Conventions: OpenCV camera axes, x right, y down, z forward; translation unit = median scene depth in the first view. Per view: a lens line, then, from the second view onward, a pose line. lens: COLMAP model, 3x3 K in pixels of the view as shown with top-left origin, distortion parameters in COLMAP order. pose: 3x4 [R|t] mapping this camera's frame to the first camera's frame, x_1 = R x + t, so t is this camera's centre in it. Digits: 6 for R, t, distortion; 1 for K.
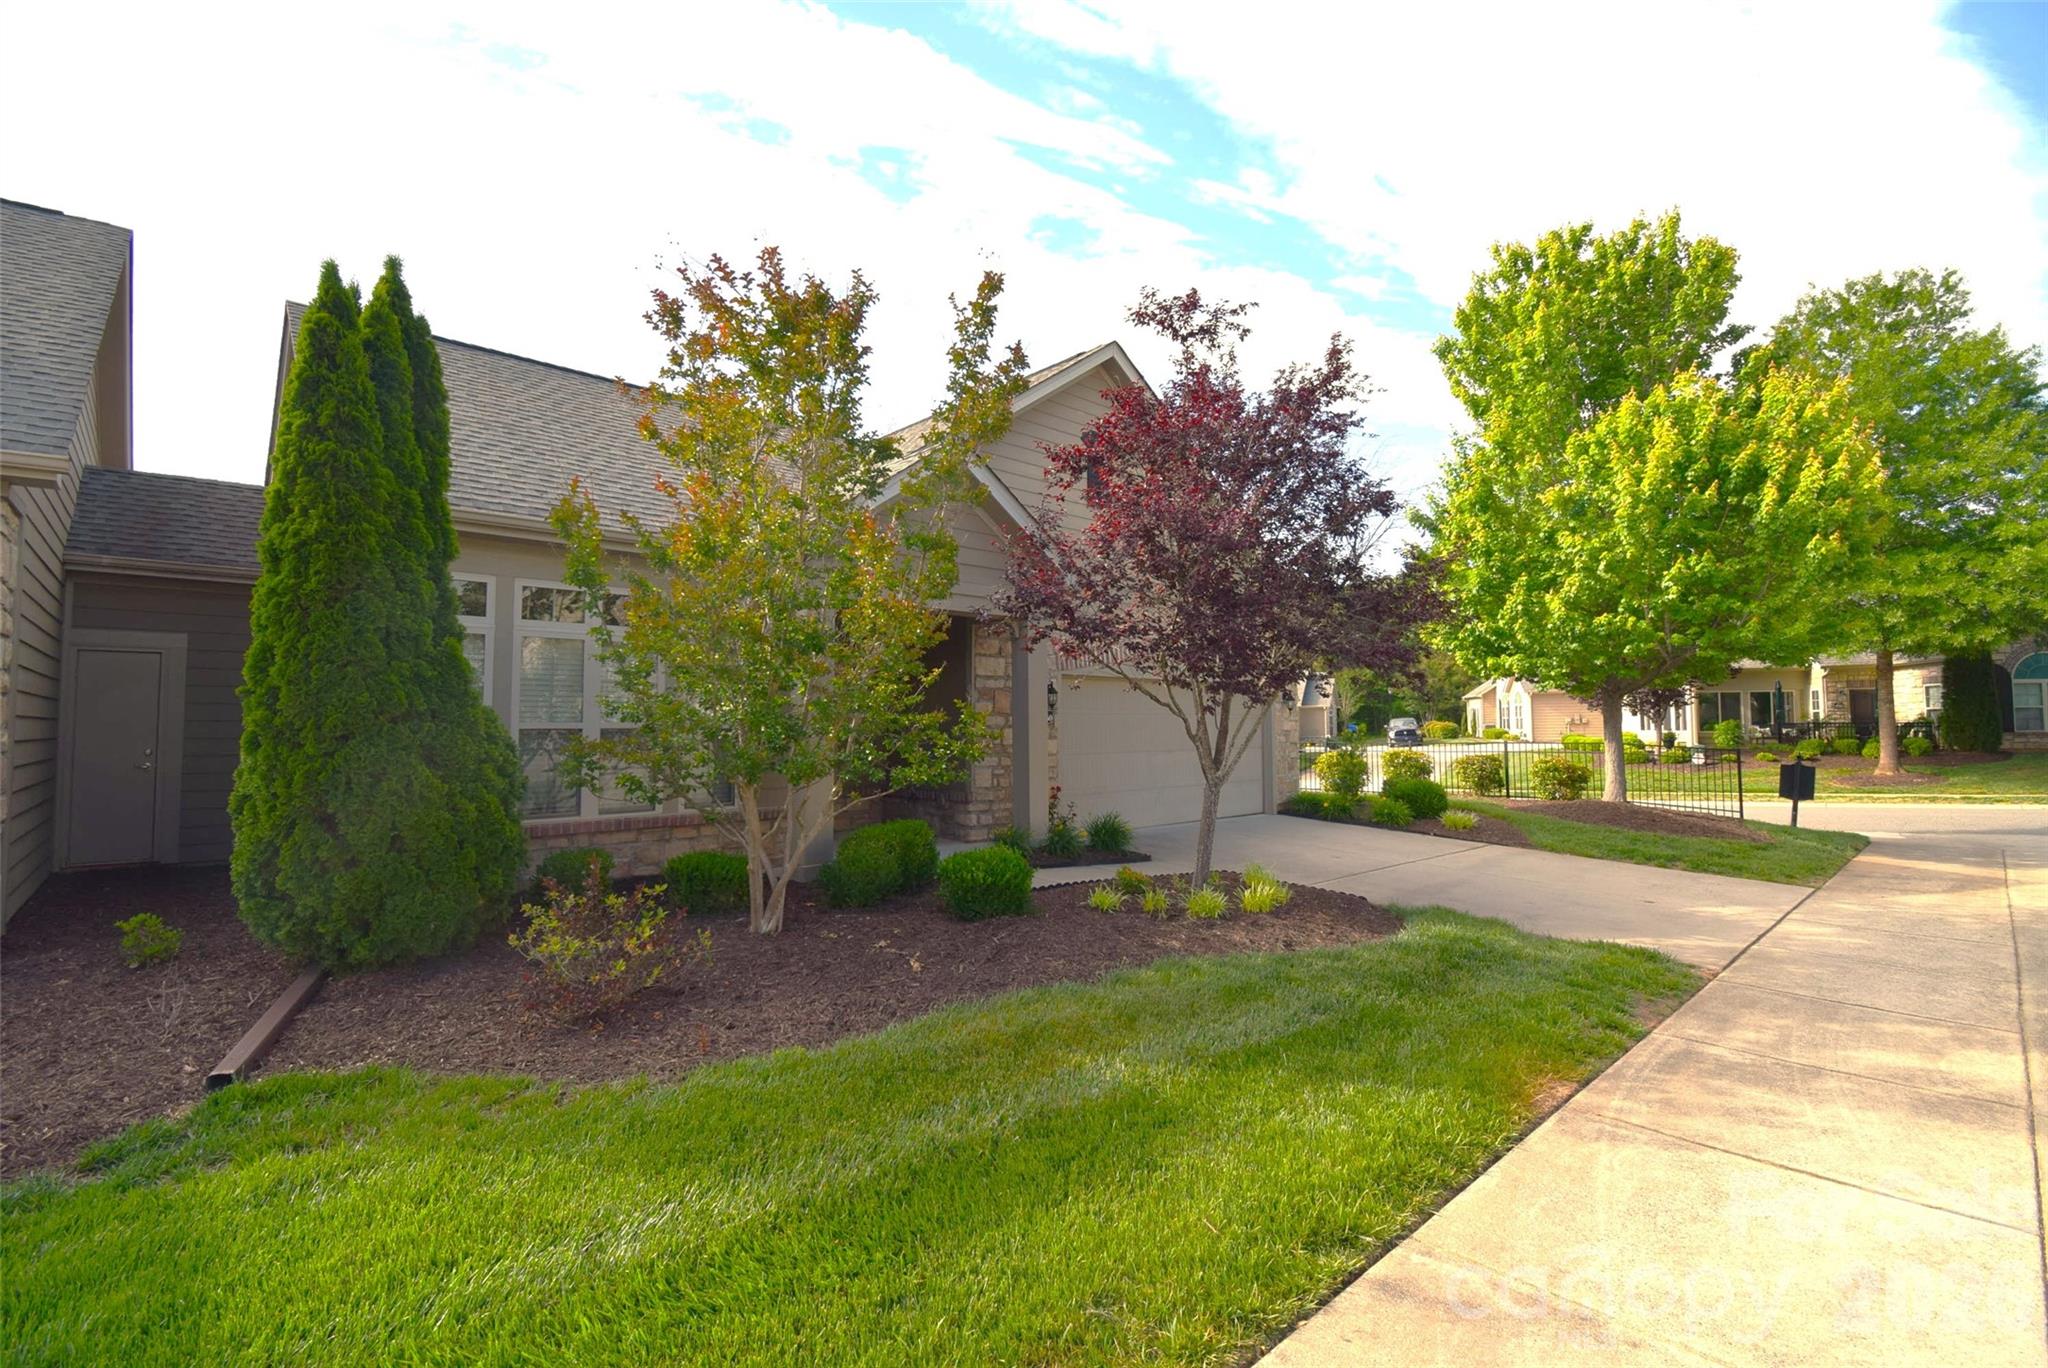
lens RADIAL K [[904.3, 0, 1024.0], [0, 904.3, 684.0], [0, 0, 1]] dist [0.018768, -0.026885]
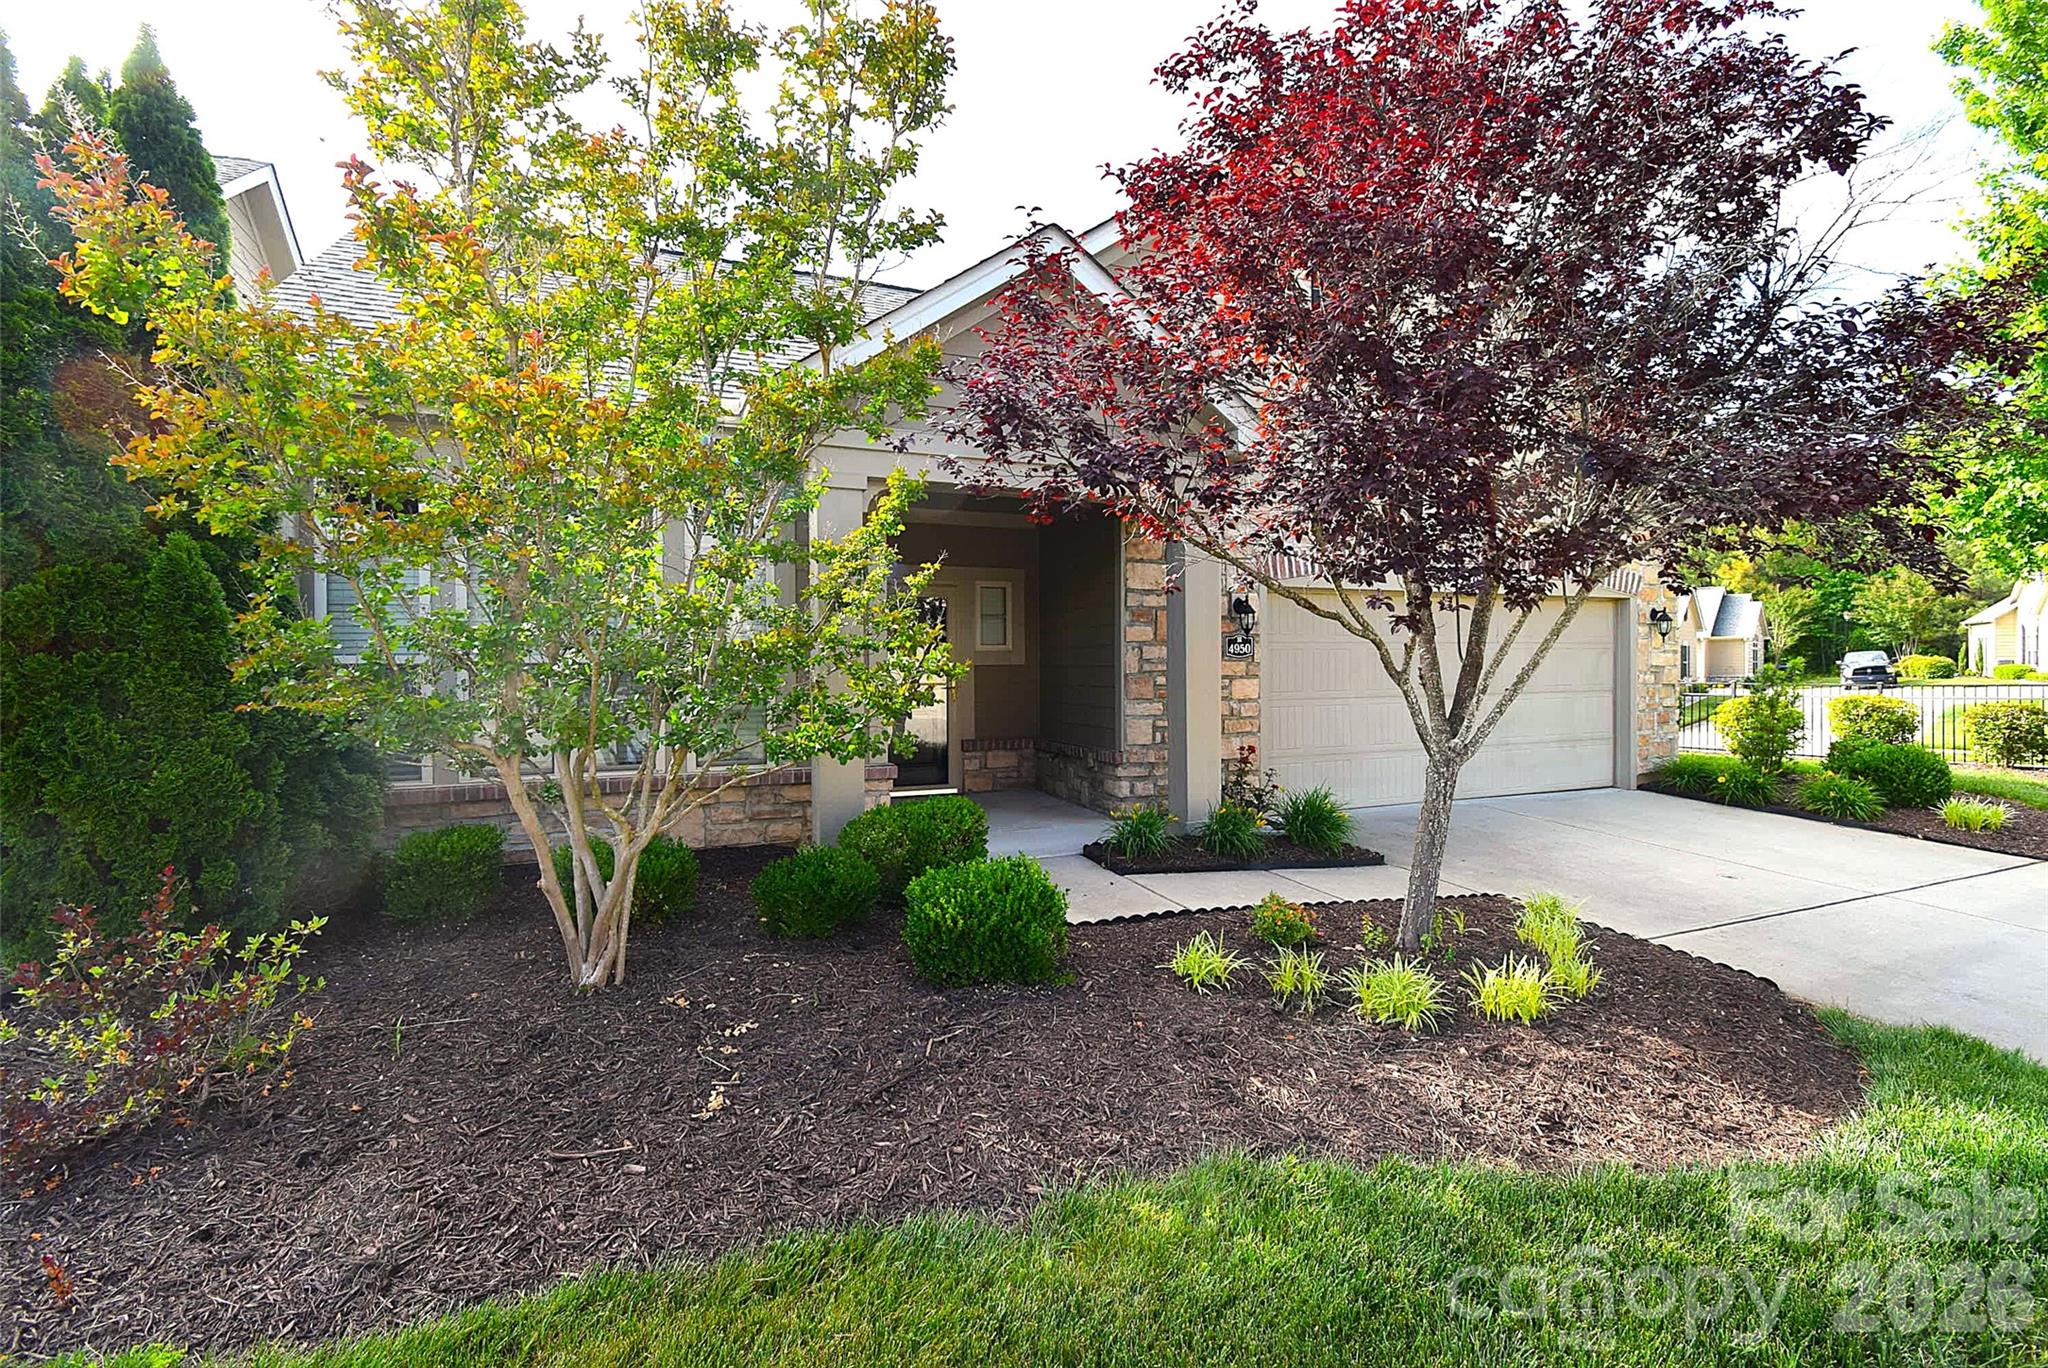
lens RADIAL K [[904.3, 0, 1024.0], [0, 904.3, 684.0], [0, 0, 1]] dist [0.018768, -0.026885]
pose [[0.937495, 0.005139, -0.347960, 0.072448], [0.018656, 0.997711, 0.064999, 0.010560], [0.347498, -0.067428, 0.935253, 0.179642]]
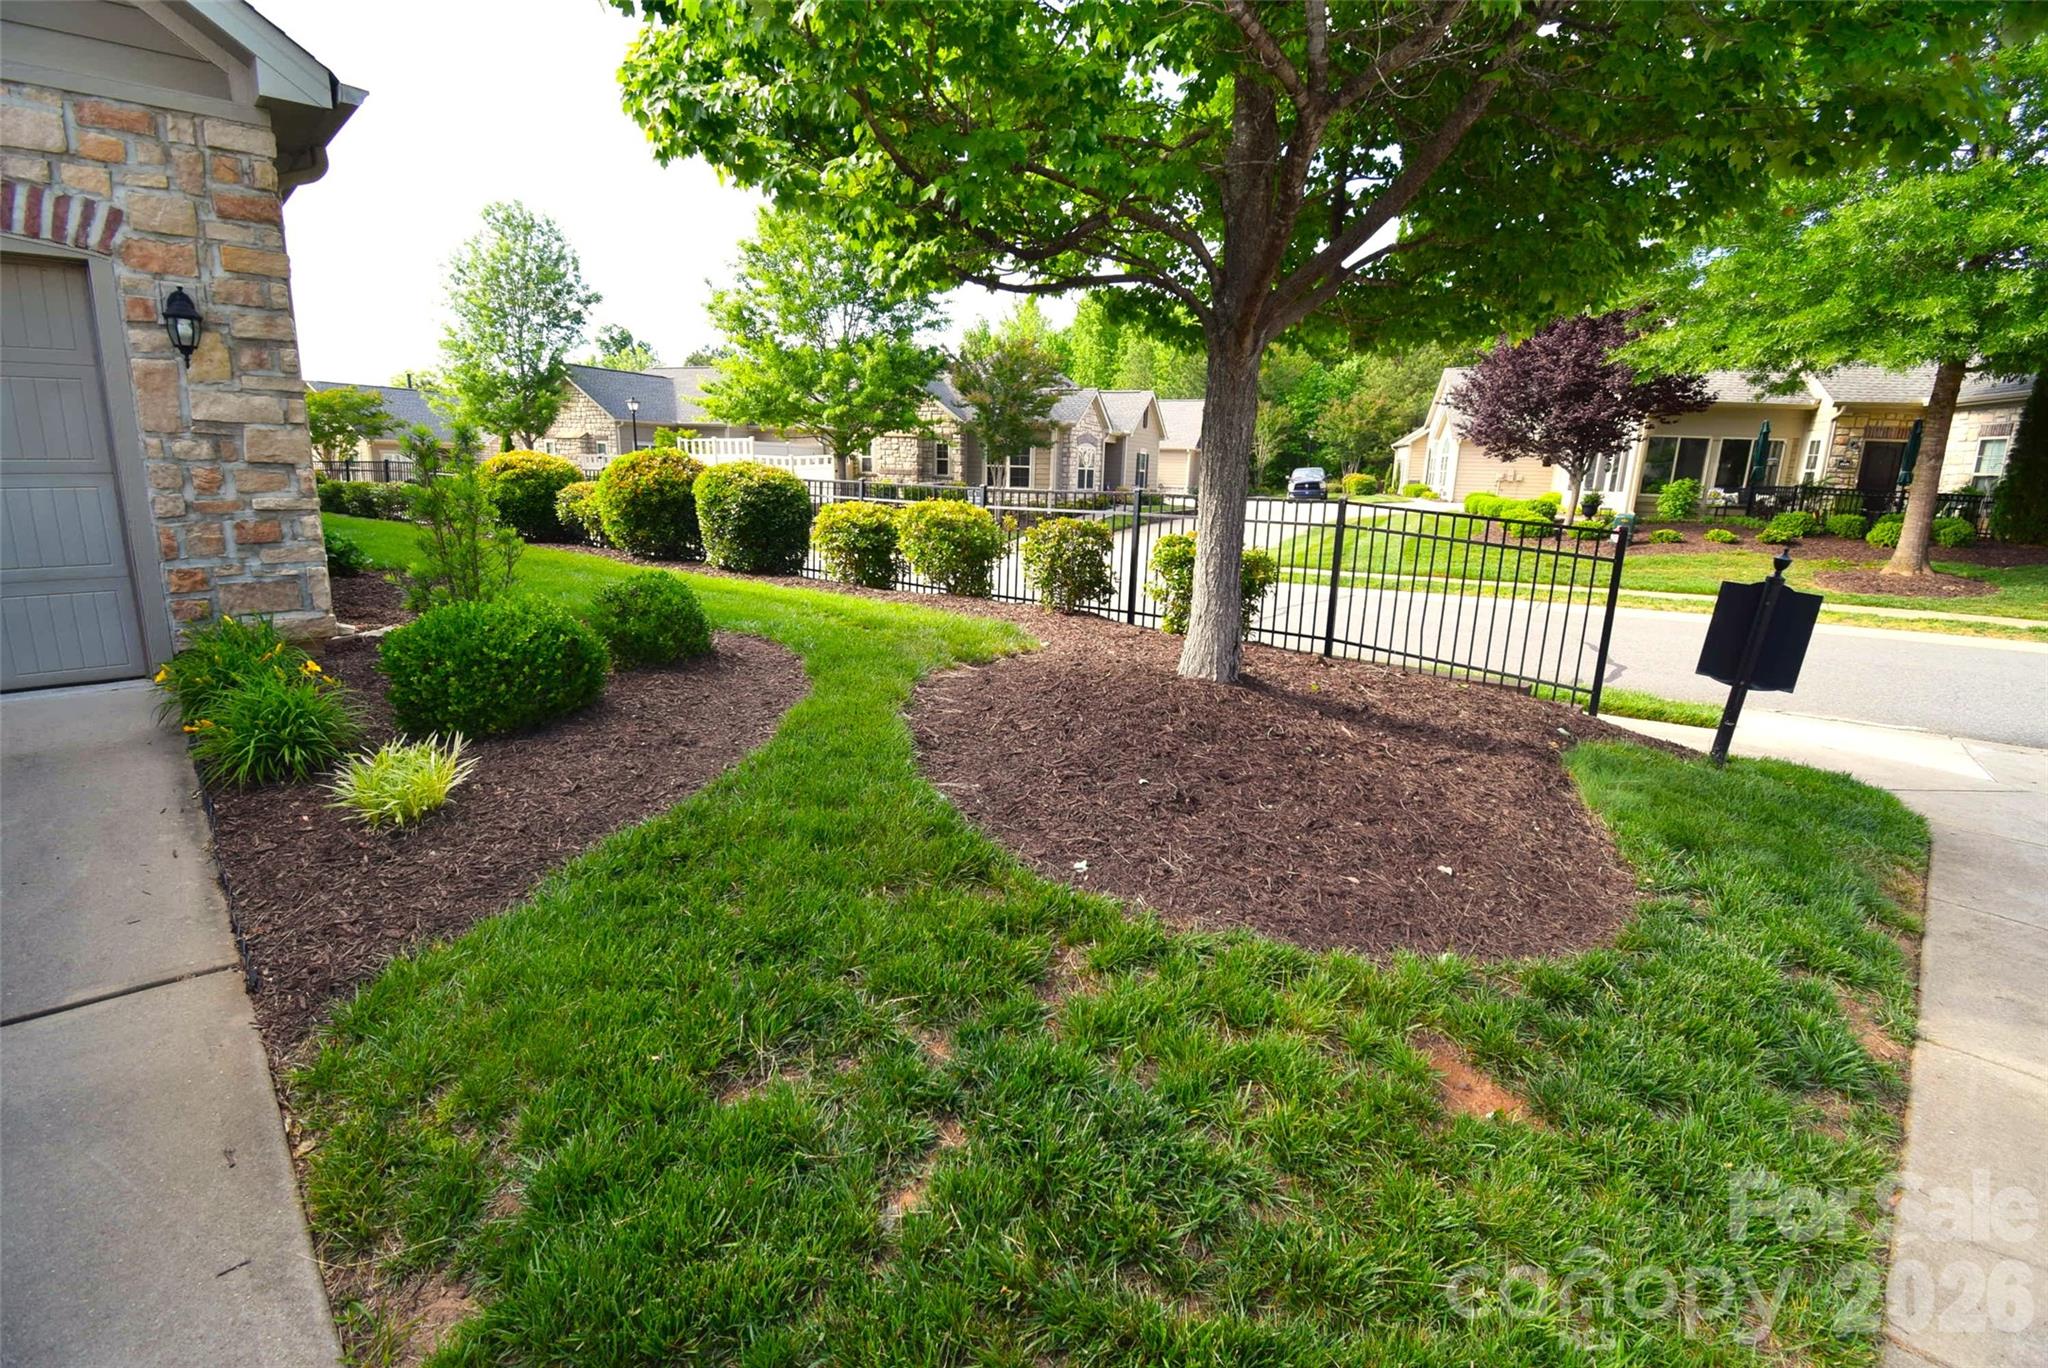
lens RADIAL K [[893.0, 0, 1024.0], [0, 893.0, 684.0], [0, 0, 1]] dist [-0.001050, -0.013904]
pose [[0.999269, 0.030022, 0.023649, 0.541769], [-0.035402, 0.960256, 0.276868, 0.041722], [-0.014397, -0.277502, 0.960617, 0.642064]]
